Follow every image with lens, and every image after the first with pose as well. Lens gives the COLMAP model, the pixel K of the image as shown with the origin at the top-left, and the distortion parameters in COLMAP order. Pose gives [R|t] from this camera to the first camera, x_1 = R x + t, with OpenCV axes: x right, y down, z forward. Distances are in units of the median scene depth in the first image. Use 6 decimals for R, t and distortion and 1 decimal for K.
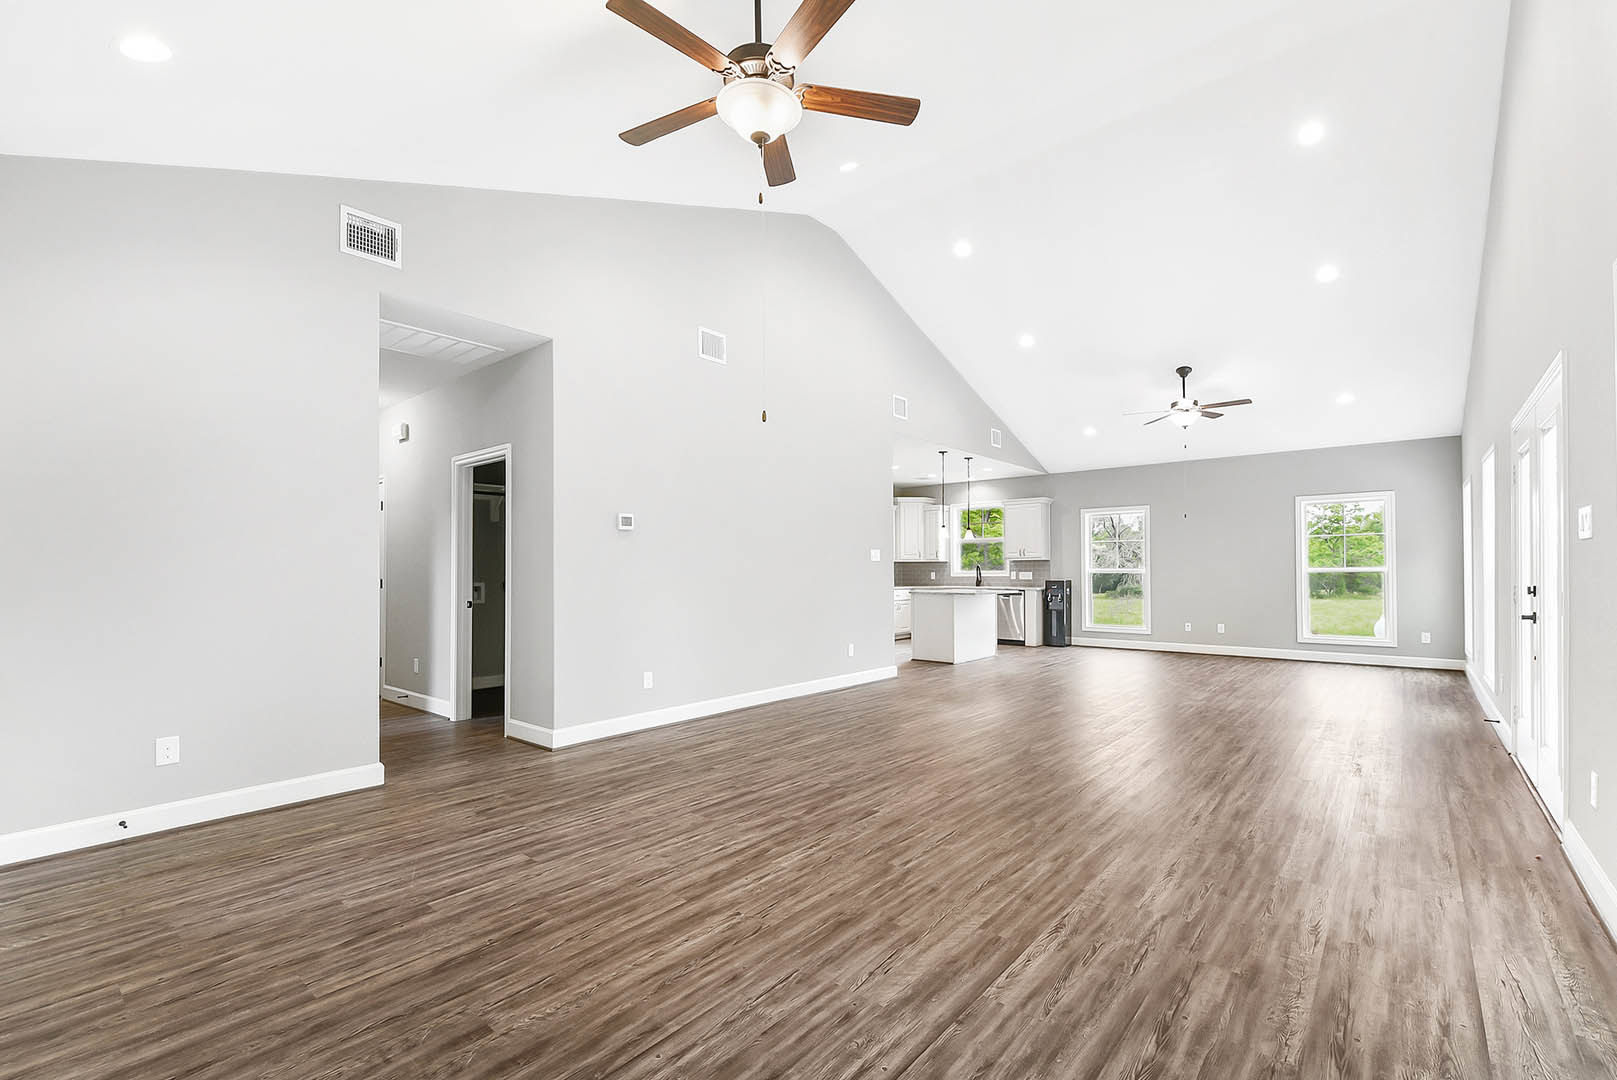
lens RADIAL K [[703.3, 0, 812.0], [0, 703.3, 565.1], [0, 0, 1]] dist [0.012232, -0.000498]
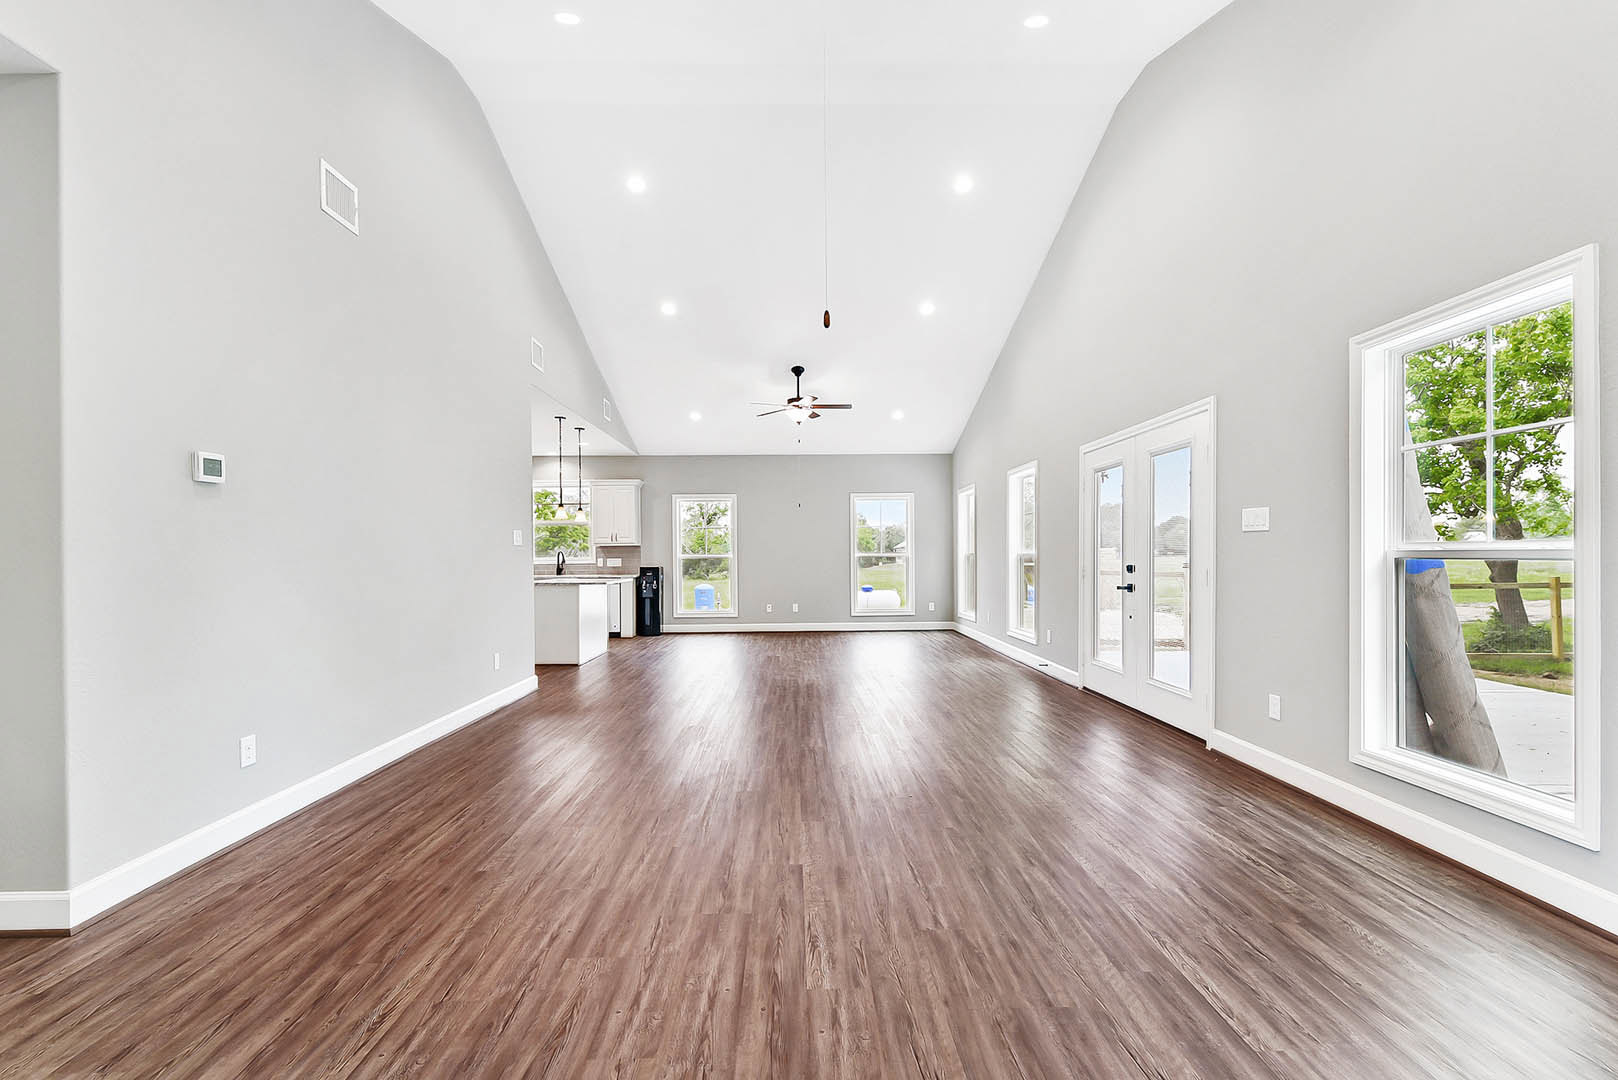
lens RADIAL K [[711.5, 0, 811.5], [0, 711.5, 559.4], [0, 0, 1]] dist [0.022450, -0.011380]
pose [[0.751766, -0.006522, 0.659398, -0.295467], [-0.000360, 0.999947, 0.010301, 0.003323], [-0.659430, -0.007981, 0.751723, 0.287879]]
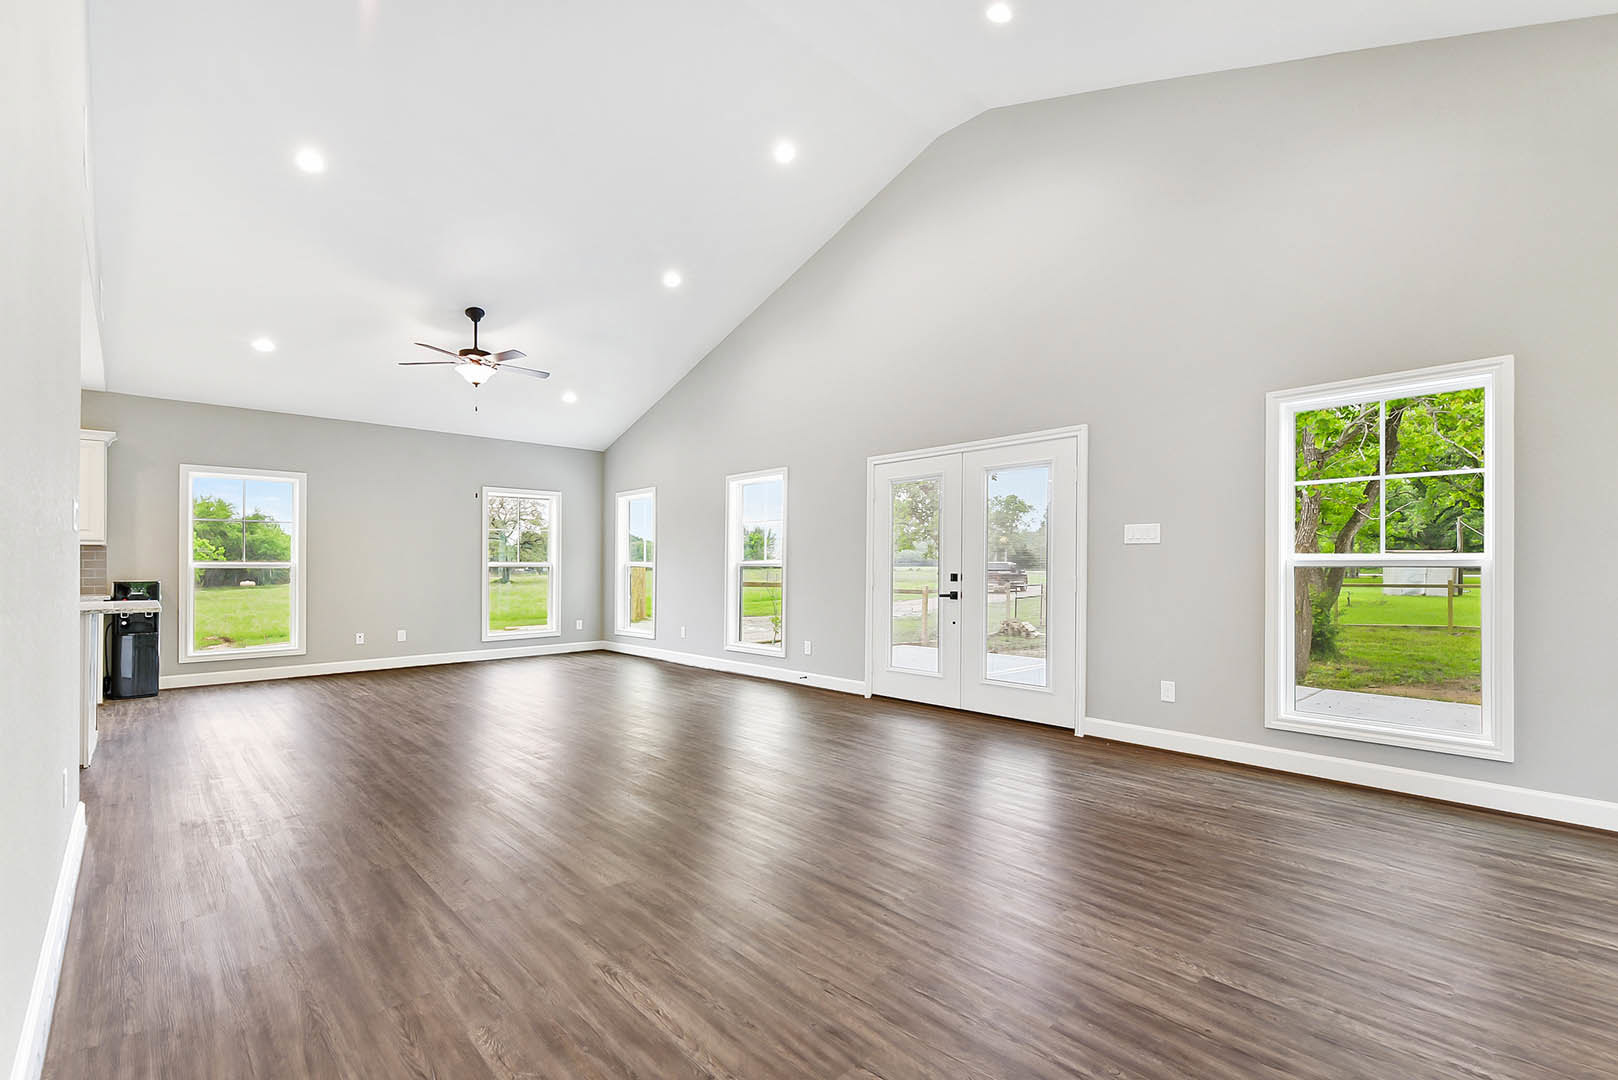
lens RADIAL K [[703.7, 0, 812.5], [0, 703.7, 565.1], [0, 0, 1]] dist [0.012232, -0.000498]
pose [[0.118400, 0.004092, 0.992958, -0.368598], [-0.007666, 0.999965, -0.003207, 0.014207], [-0.992936, -0.007233, 0.118427, 0.892839]]
